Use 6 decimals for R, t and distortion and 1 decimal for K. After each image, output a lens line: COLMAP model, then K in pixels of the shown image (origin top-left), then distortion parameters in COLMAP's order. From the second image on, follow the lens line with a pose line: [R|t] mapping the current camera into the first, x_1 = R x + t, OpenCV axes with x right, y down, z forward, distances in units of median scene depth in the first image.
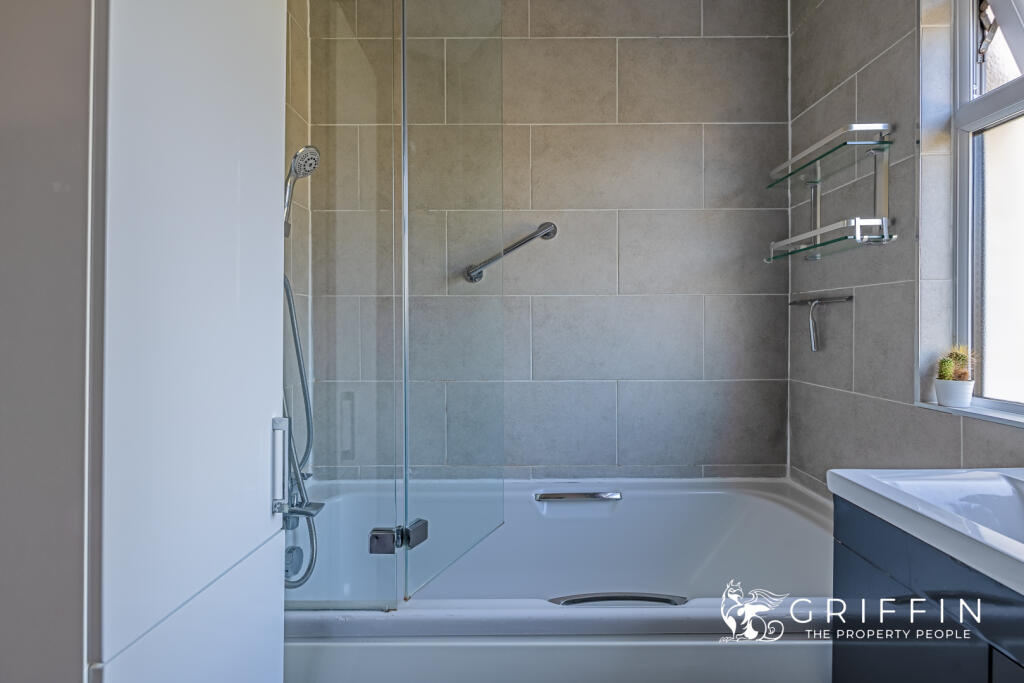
lens RADIAL K [[441.7, 0, 514.4], [0, 441.7, 326.6], [0, 0, 1]] dist [-0.001287, -0.000742]
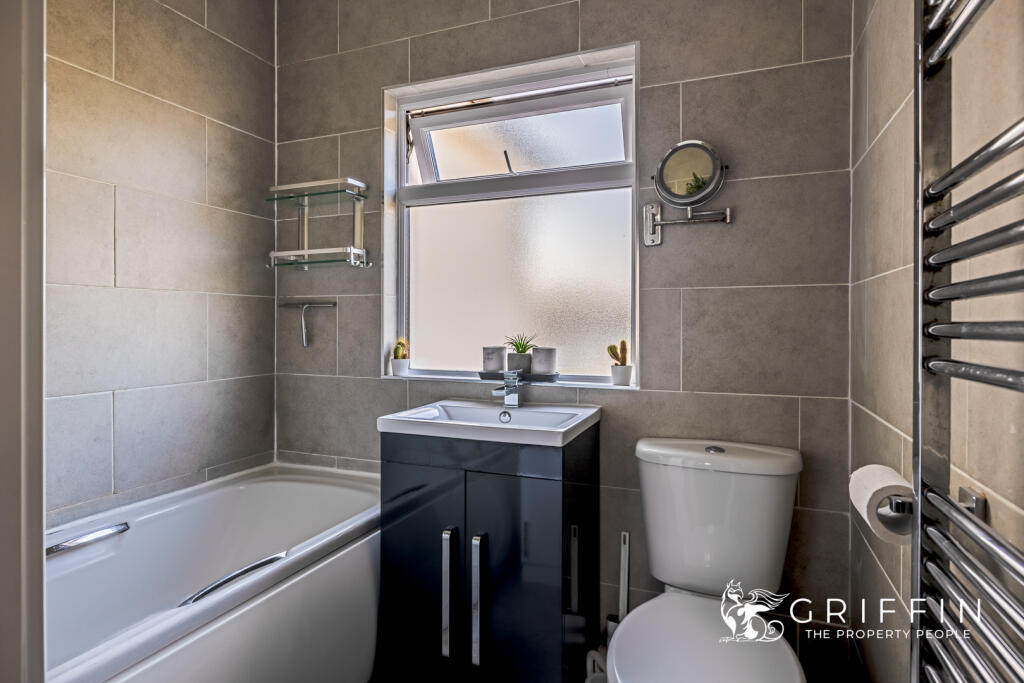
lens RADIAL K [[559.2, 0, 512.7], [0, 559.2, 326.8], [0, 0, 1]] dist [-0.000529, 0.000140]
pose [[0.370375, -0.000175, 0.928882, -0.530310], [0.002471, 0.999997, -0.000797, 0.004979], [-0.928879, 0.002590, 0.370374, -0.093561]]
